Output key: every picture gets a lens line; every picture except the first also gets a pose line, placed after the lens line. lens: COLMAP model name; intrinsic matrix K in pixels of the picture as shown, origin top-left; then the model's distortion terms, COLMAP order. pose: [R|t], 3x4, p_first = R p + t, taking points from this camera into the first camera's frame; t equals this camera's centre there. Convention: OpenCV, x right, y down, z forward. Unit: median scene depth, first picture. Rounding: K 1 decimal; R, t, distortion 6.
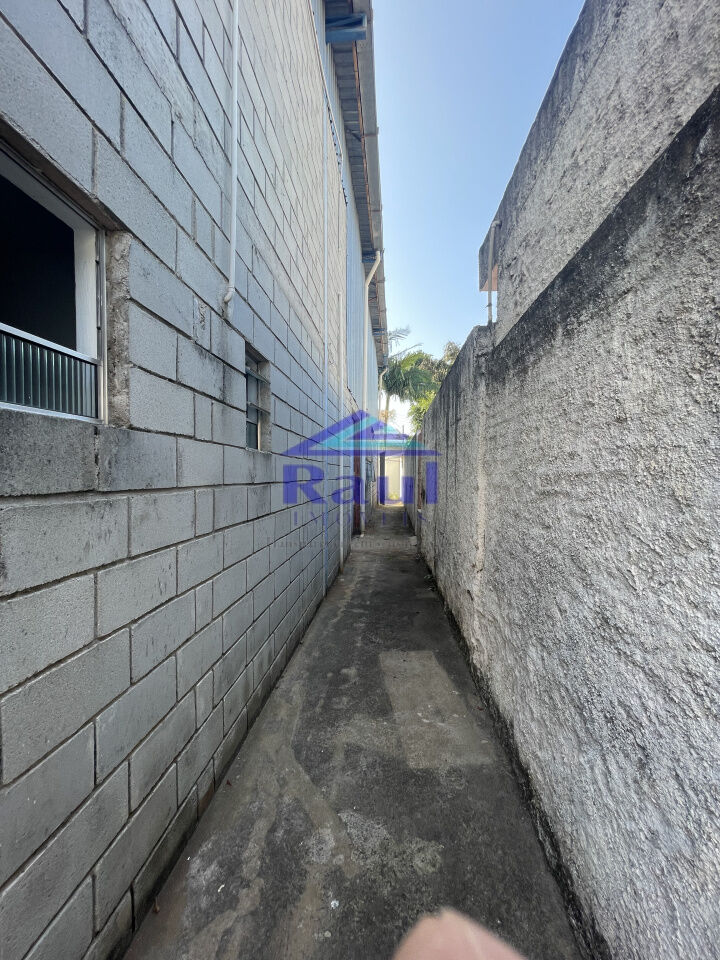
lens RADIAL K [[385.7, 0, 360.1], [0, 385.7, 481.8], [0, 0, 1]] dist [-0.005870, 0.002895]
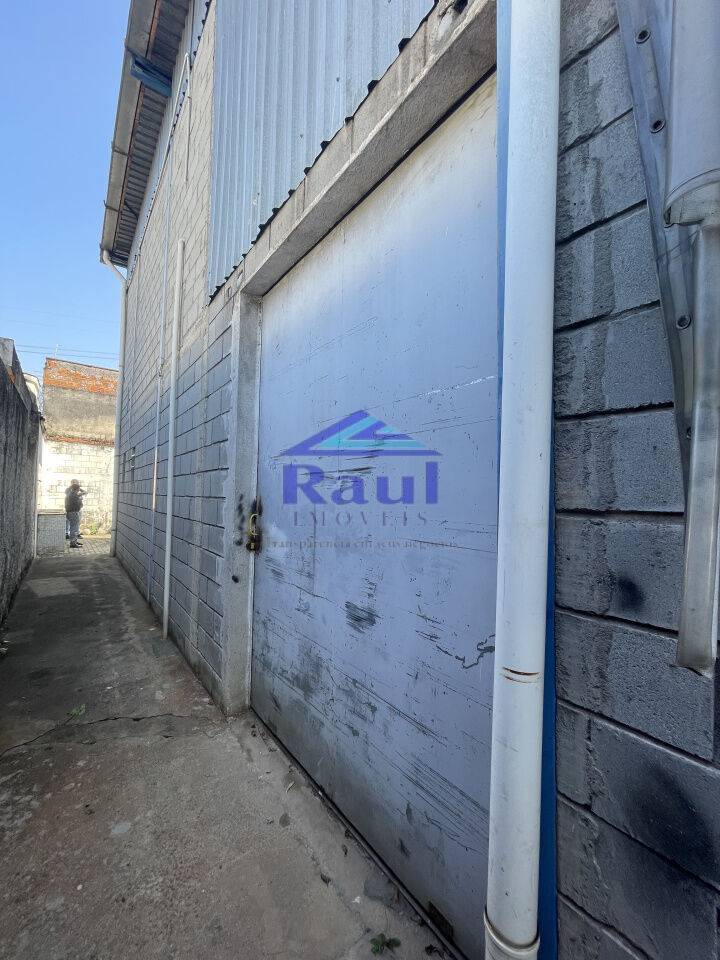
lens RADIAL K [[385.7, 0, 364.3], [0, 385.7, 481.5], [0, 0, 1]] dist [-0.005870, 0.002895]
pose [[-0.738603, -0.042889, -0.672775, 0.182822], [-0.039647, 0.999010, -0.020161, -0.040323], [0.672974, 0.011783, -0.739572, 1.996048]]
